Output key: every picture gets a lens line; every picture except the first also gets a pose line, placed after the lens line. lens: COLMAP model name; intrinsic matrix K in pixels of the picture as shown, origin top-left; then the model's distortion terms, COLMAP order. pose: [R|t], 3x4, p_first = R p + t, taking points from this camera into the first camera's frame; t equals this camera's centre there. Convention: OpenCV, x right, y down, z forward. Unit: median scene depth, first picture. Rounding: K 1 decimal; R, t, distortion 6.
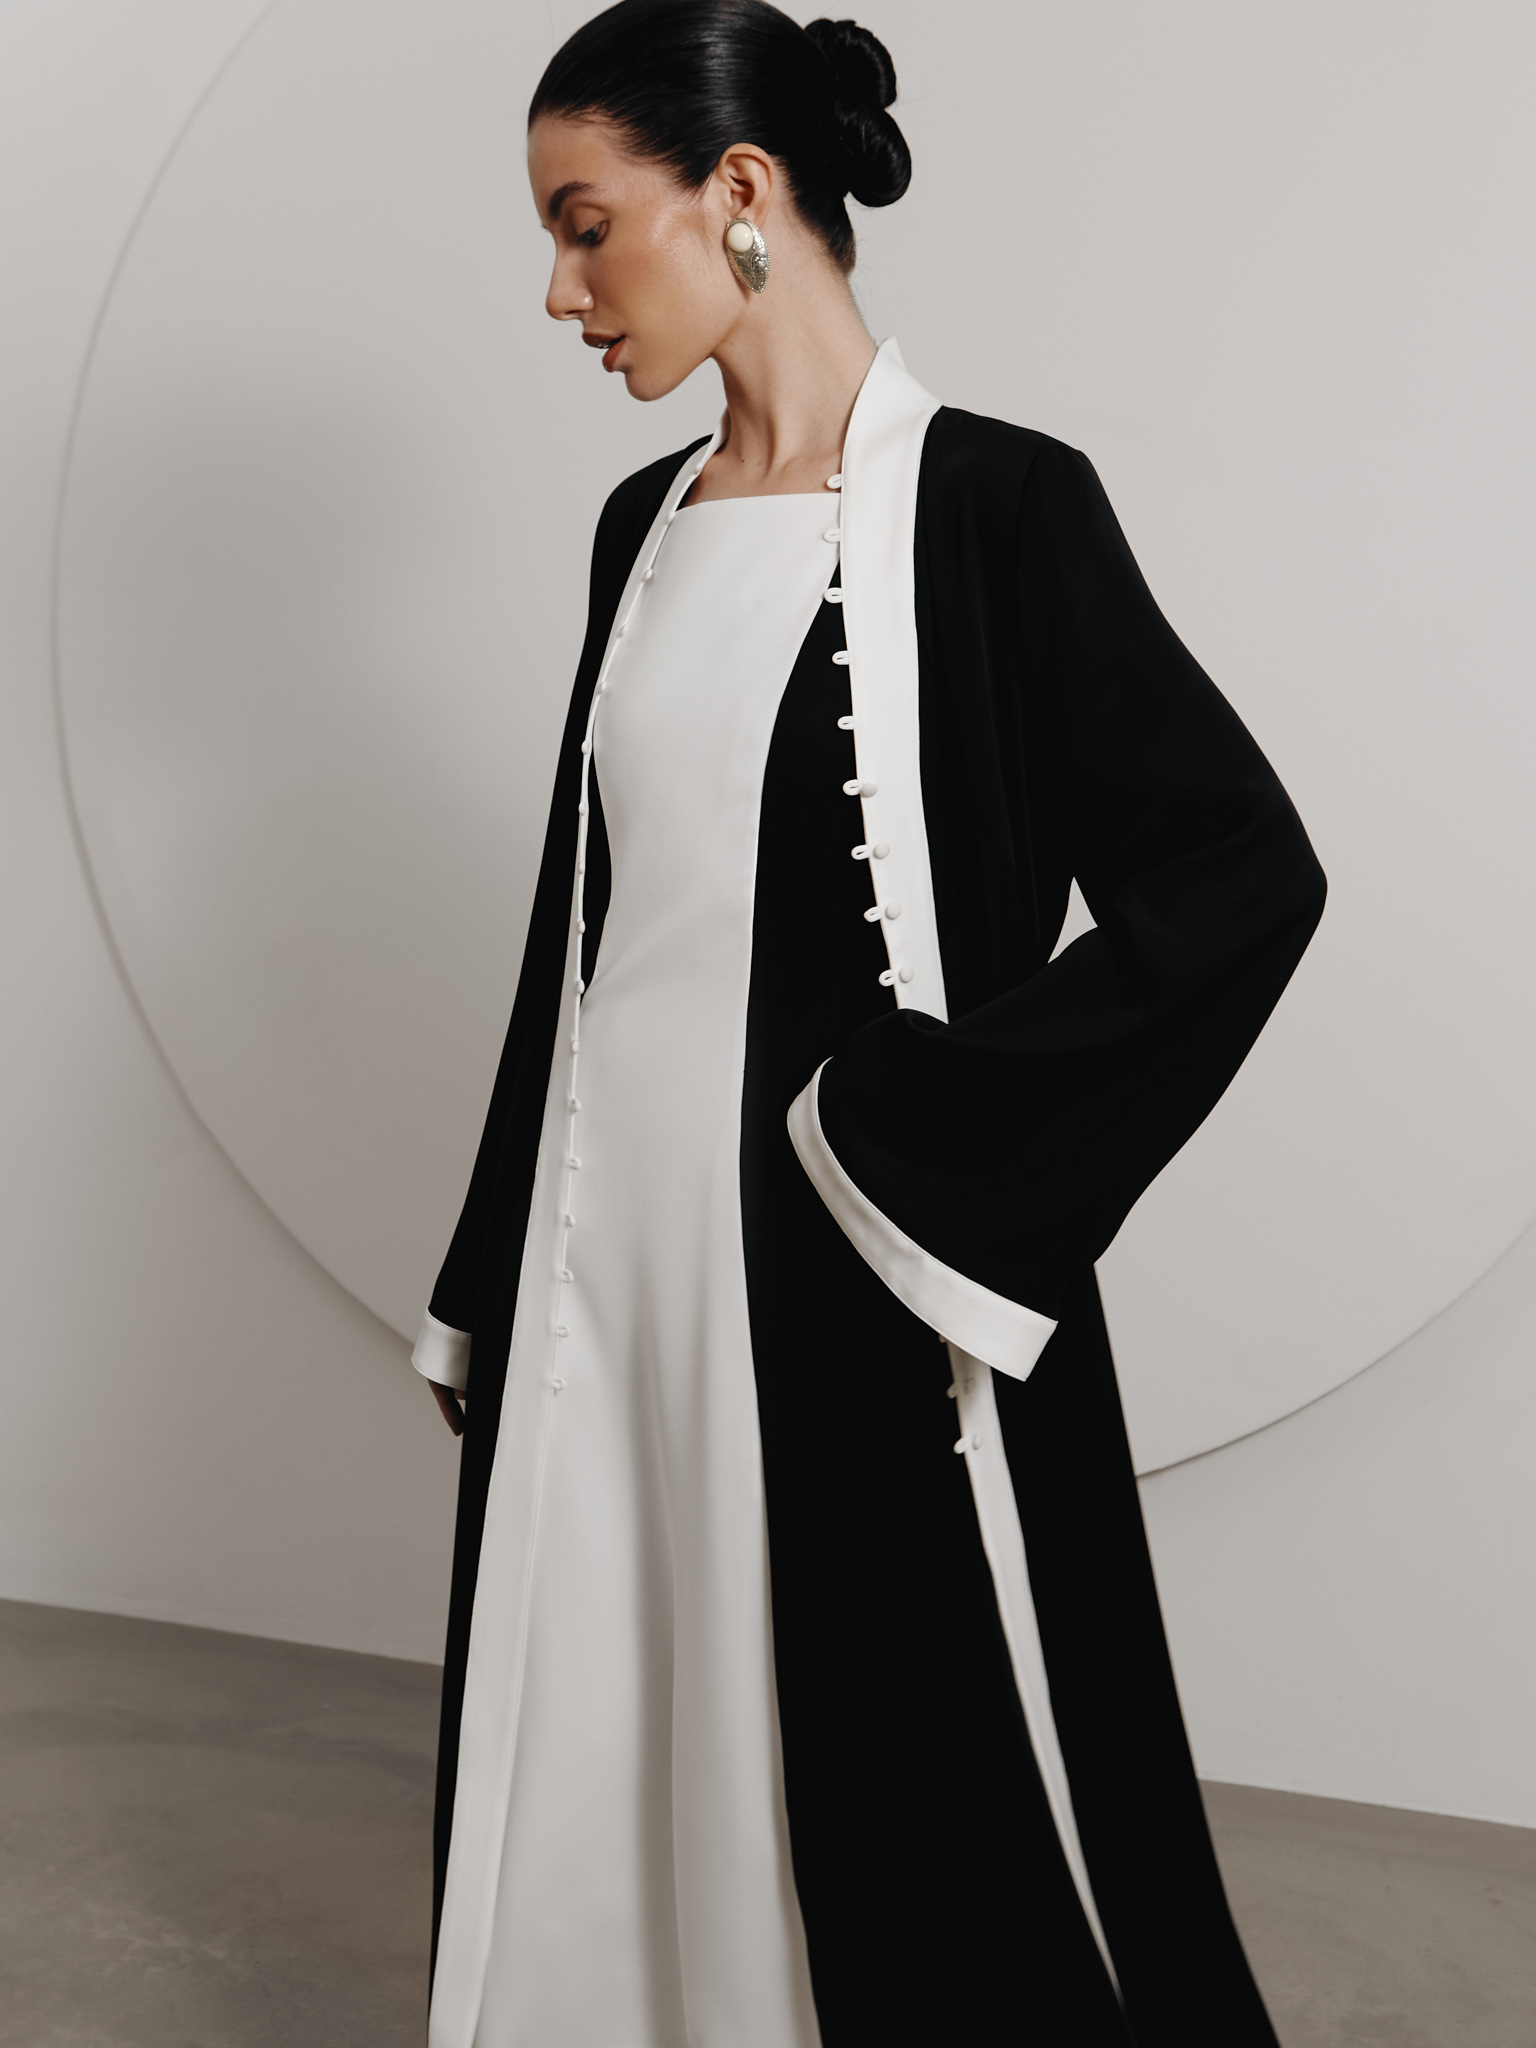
lens RADIAL K [[2186.5, 0, 767.8], [0, 2186.5, 1016.6], [0, 0, 1]] dist [0.124448, 0.000000]
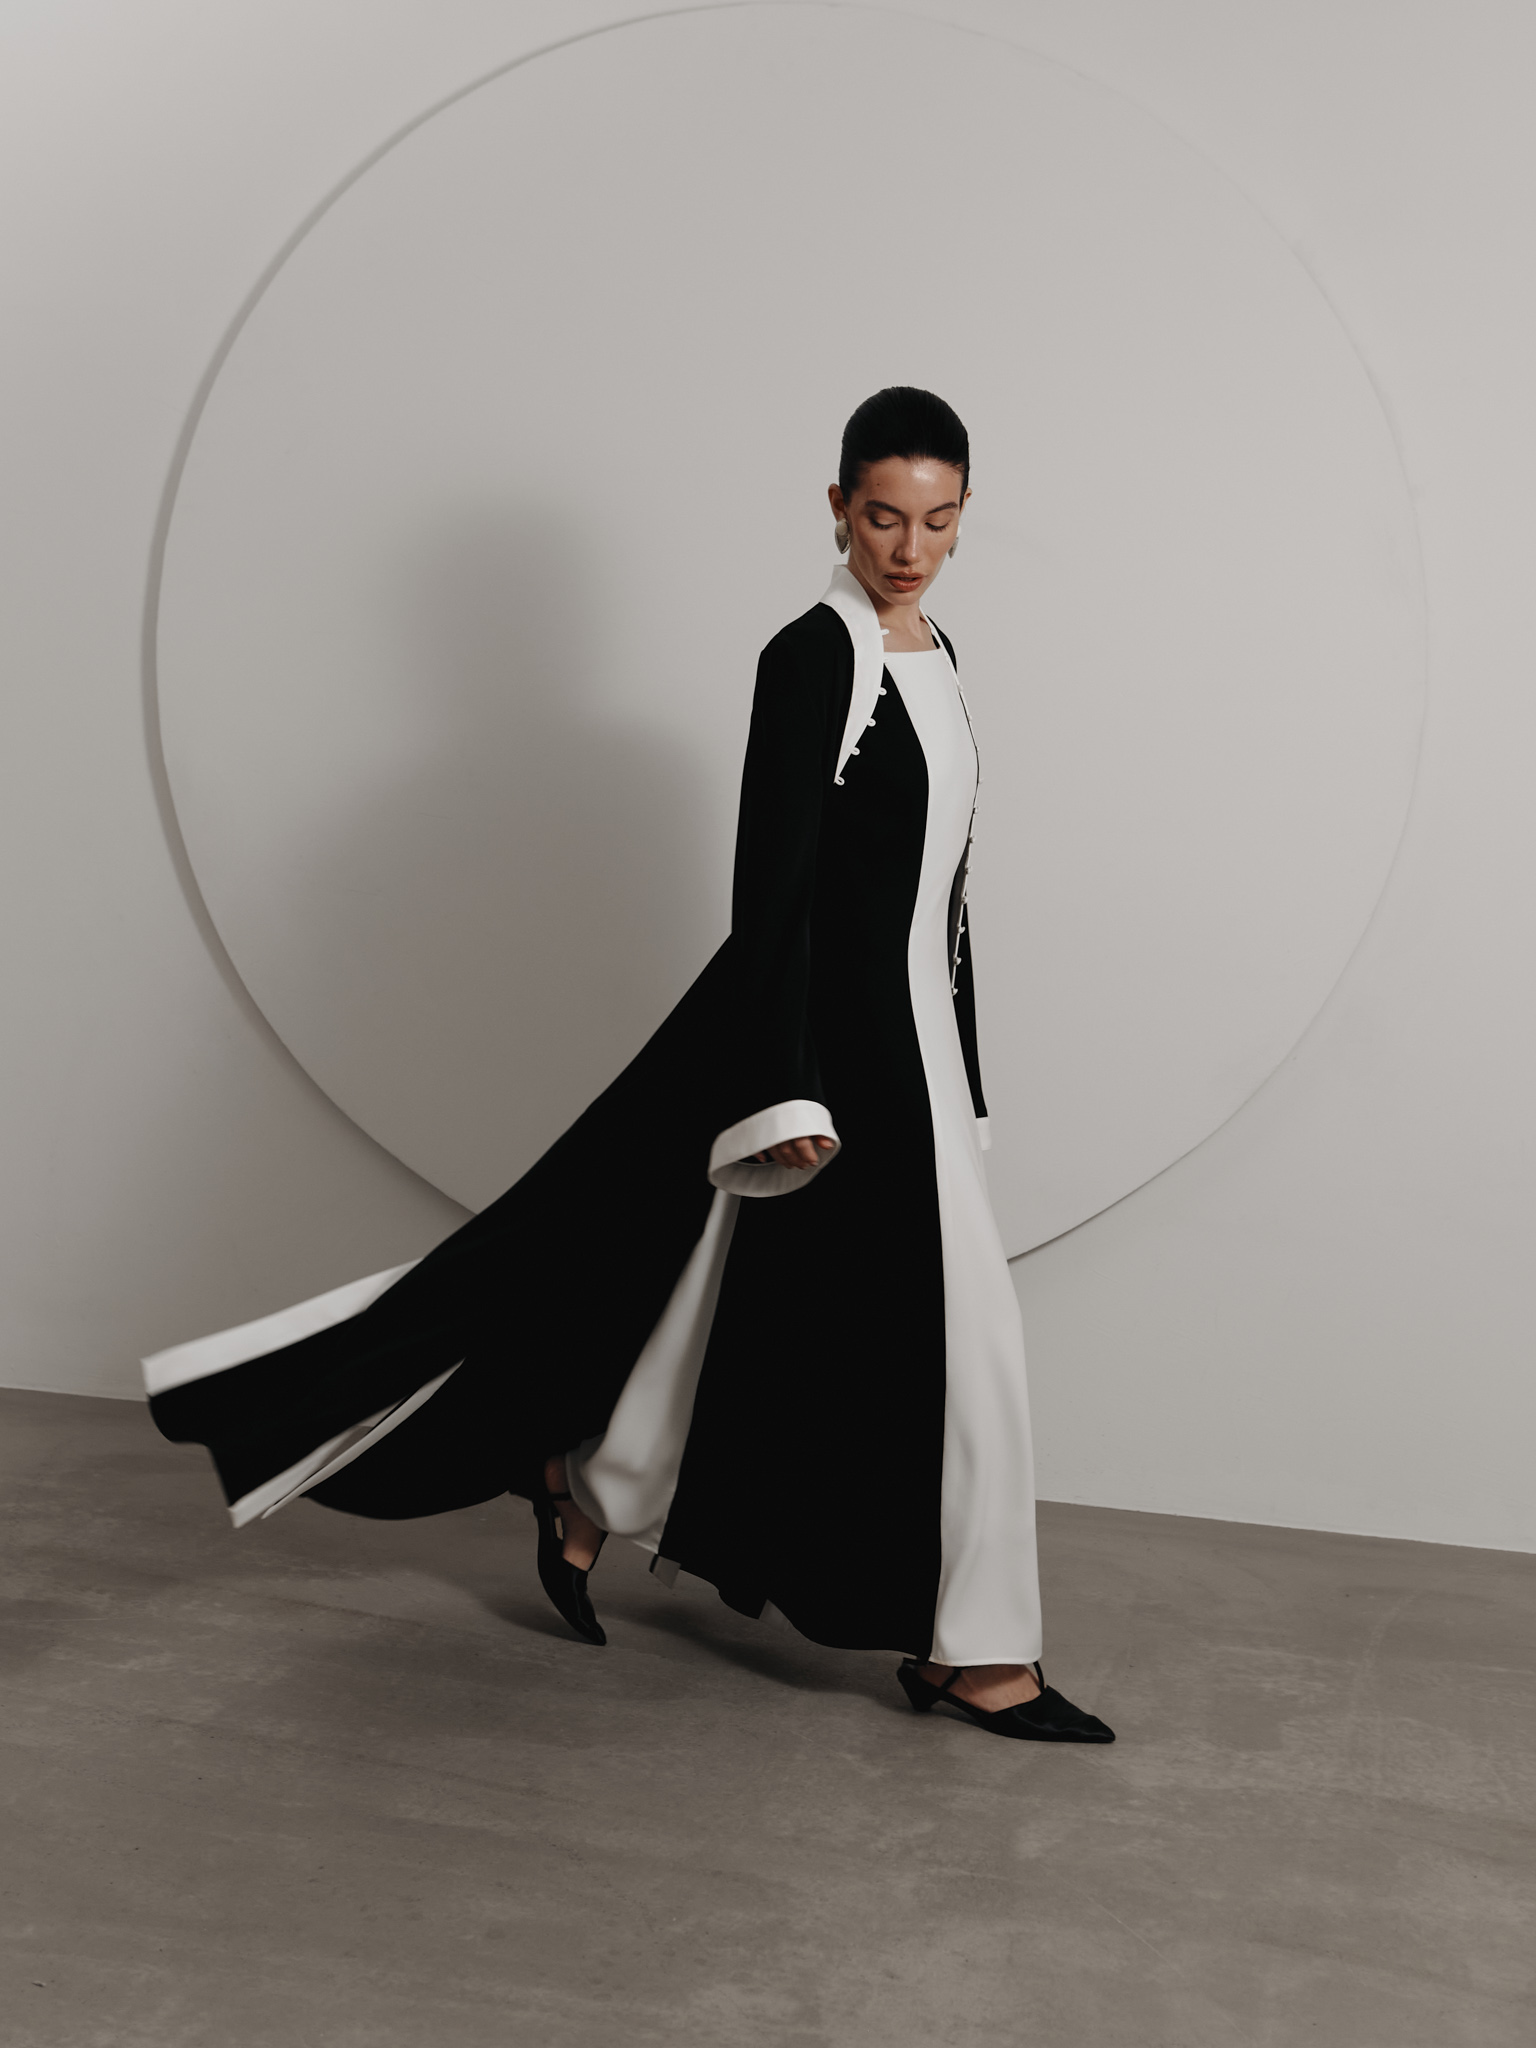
lens RADIAL K [[2476.7, 0, 722.7], [0, 2476.7, 978.5], [0, 0, 1]] dist [-0.005687, 0.000000]
pose [[0.990727, 0.002635, 0.135841, -0.170816], [-0.009171, 0.998829, 0.047509, -0.032009], [-0.135557, -0.048314, 0.989591, -0.407577]]
